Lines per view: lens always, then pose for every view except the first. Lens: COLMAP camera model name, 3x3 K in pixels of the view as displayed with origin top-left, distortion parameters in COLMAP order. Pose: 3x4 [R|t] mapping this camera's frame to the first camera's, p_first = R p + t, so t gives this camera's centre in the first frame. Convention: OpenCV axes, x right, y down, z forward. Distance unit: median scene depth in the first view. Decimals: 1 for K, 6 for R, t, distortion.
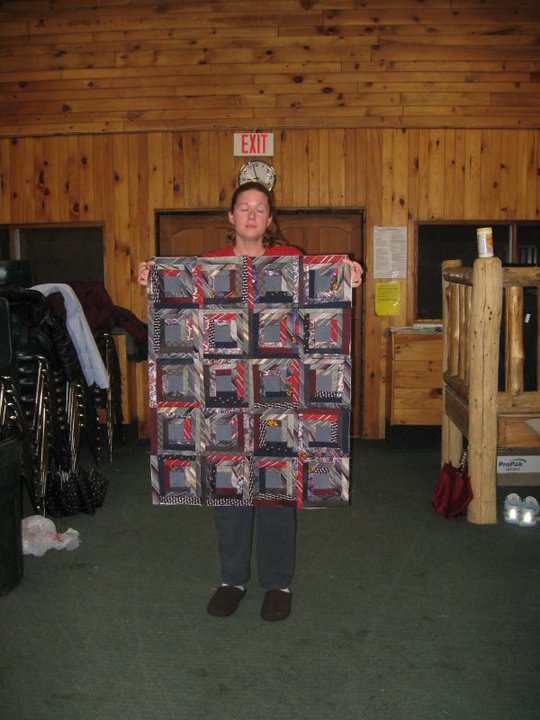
lens RADIAL K [[755.6, 0, 270.0], [0, 755.6, 360.0], [0, 0, 1]] dist [-0.120575, 0.031321]
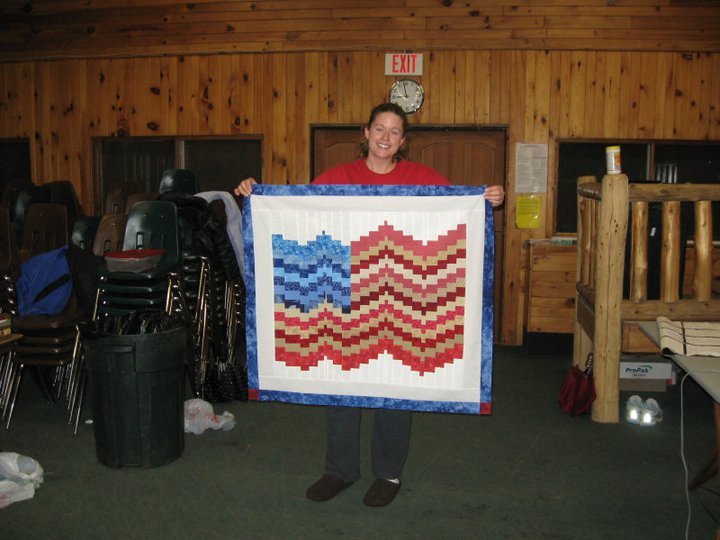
lens RADIAL K [[755.6, 0, 364.1], [0, 755.6, 277.2], [0, 0, 1]] dist [-0.120575, 0.031321]
pose [[0.996670, 0.025798, -0.077356, 0.012005], [-0.025396, 0.999658, 0.006184, 0.009199], [0.077489, -0.004199, 0.996984, -0.065644]]
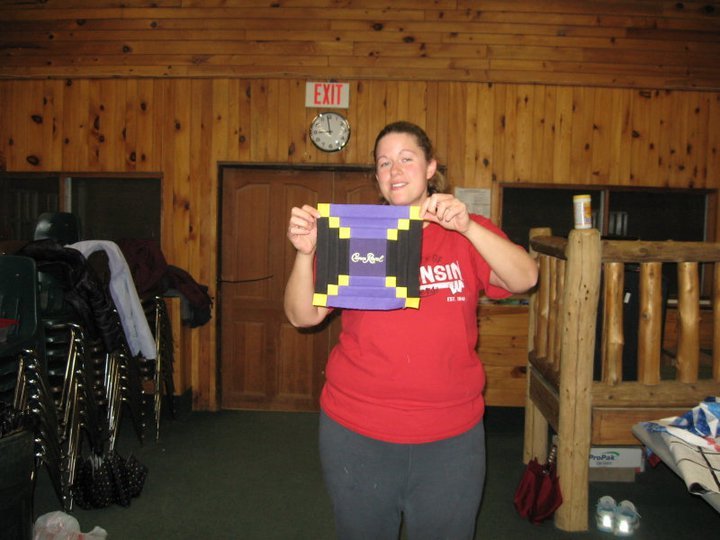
lens RADIAL K [[755.6, 0, 364.1], [0, 755.6, 277.2], [0, 0, 1]] dist [-0.120575, 0.031321]
pose [[0.999287, 0.029403, 0.023704, 0.008193], [-0.028227, 0.998425, -0.048492, -0.020510], [-0.025093, 0.047789, 0.998542, 0.087475]]
